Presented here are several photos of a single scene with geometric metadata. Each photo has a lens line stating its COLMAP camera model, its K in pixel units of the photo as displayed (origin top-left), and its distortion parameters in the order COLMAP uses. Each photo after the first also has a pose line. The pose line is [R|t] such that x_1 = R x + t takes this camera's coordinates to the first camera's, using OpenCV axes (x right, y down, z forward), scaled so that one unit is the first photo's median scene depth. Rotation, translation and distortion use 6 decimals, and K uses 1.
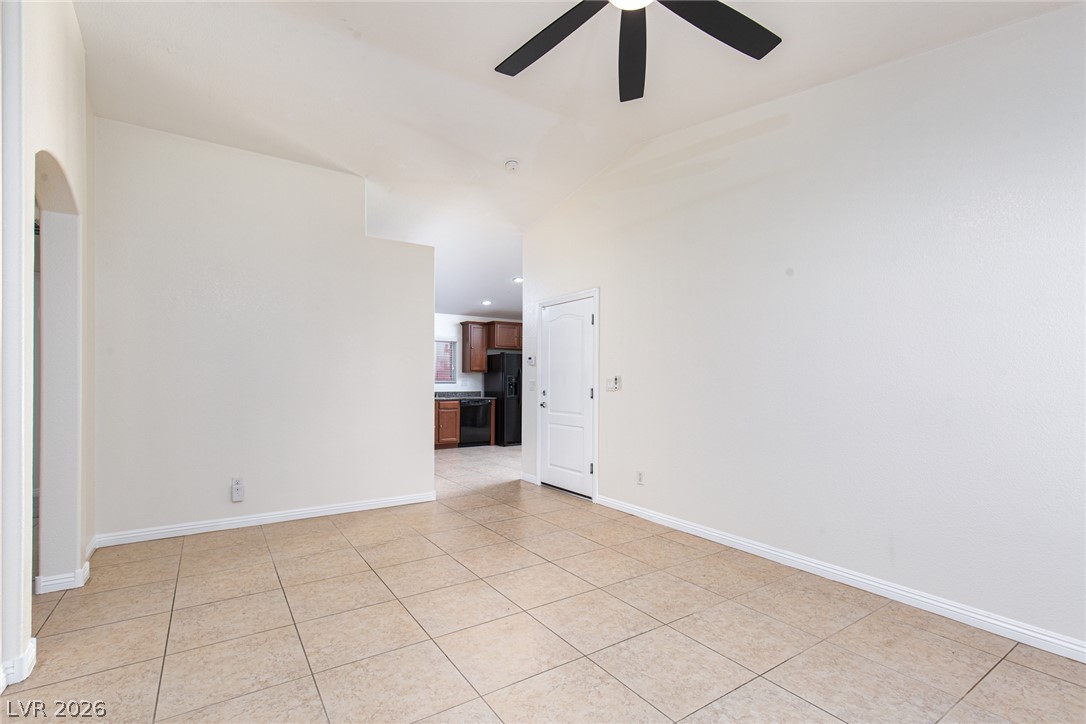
lens RADIAL K [[490.3, 0, 549.7], [0, 490.3, 348.4], [0, 0, 1]] dist [0.003879, -0.000400]
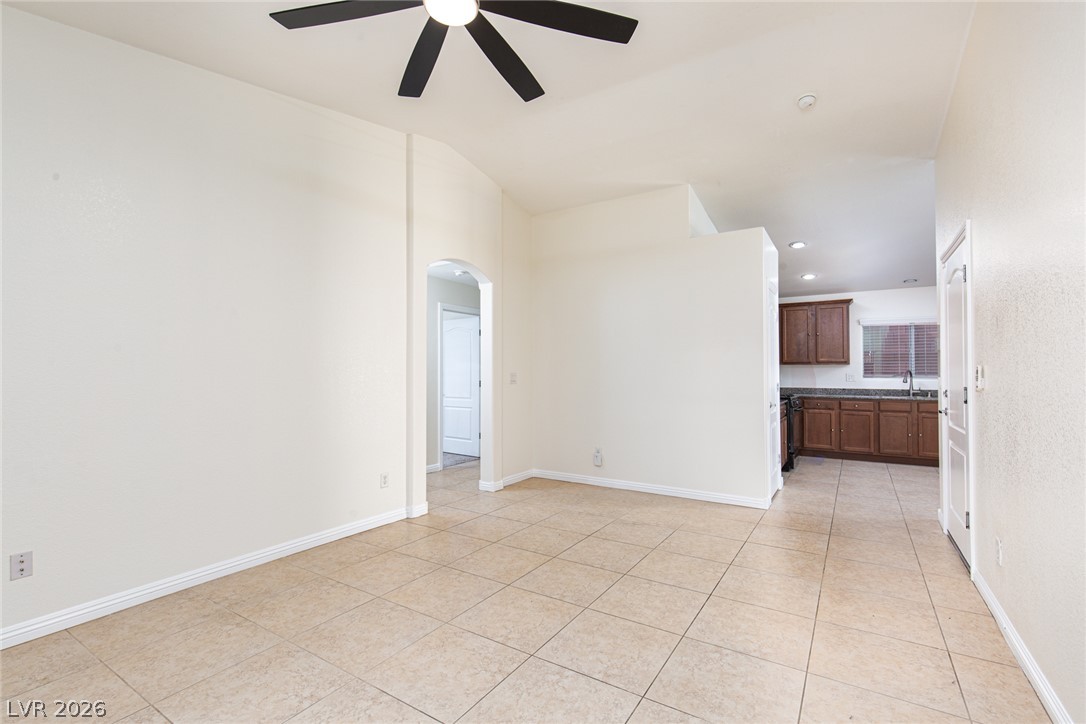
lens RADIAL K [[490.3, 0, 535.6], [0, 490.3, 362.9], [0, 0, 1]] dist [0.003879, -0.000400]
pose [[0.397724, -0.019969, -0.917288, 0.432064], [0.057608, 0.998334, 0.003245, 0.018646], [0.915695, -0.054134, 0.398212, 0.285195]]
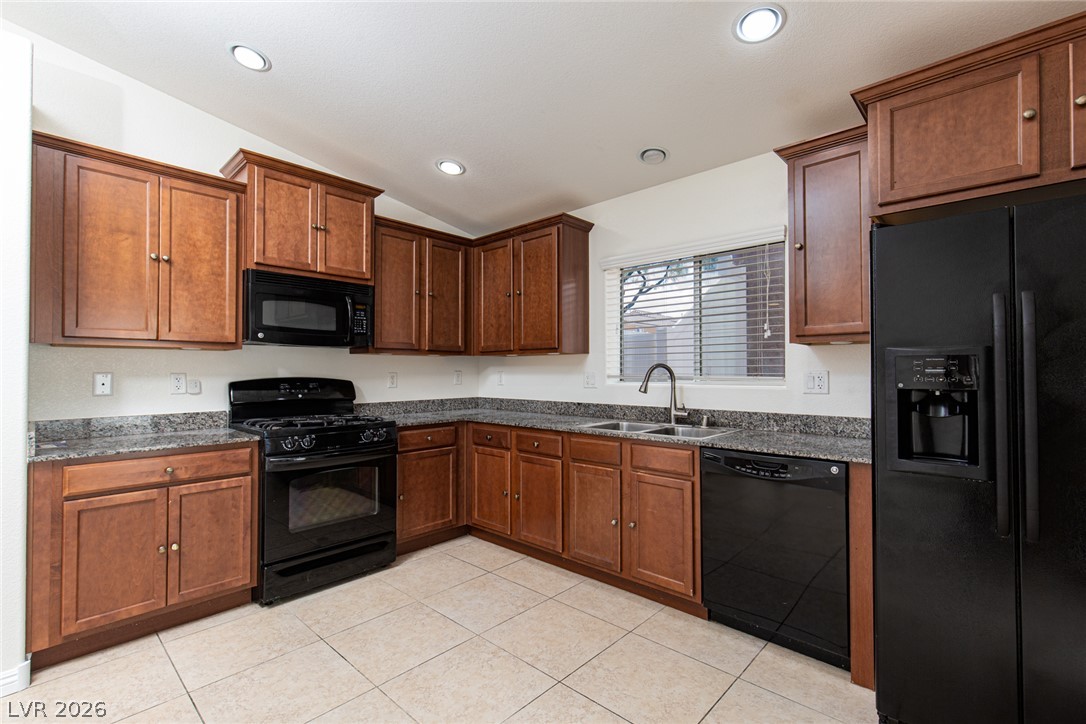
lens RADIAL K [[490.3, 0, 547.4], [0, 490.3, 360.7], [0, 0, 1]] dist [0.003879, -0.000400]
pose [[0.222627, -0.021918, -0.974657, 0.119895], [0.069390, 0.997568, -0.006584, 0.099000], [0.972431, -0.066166, 0.223607, 1.601307]]
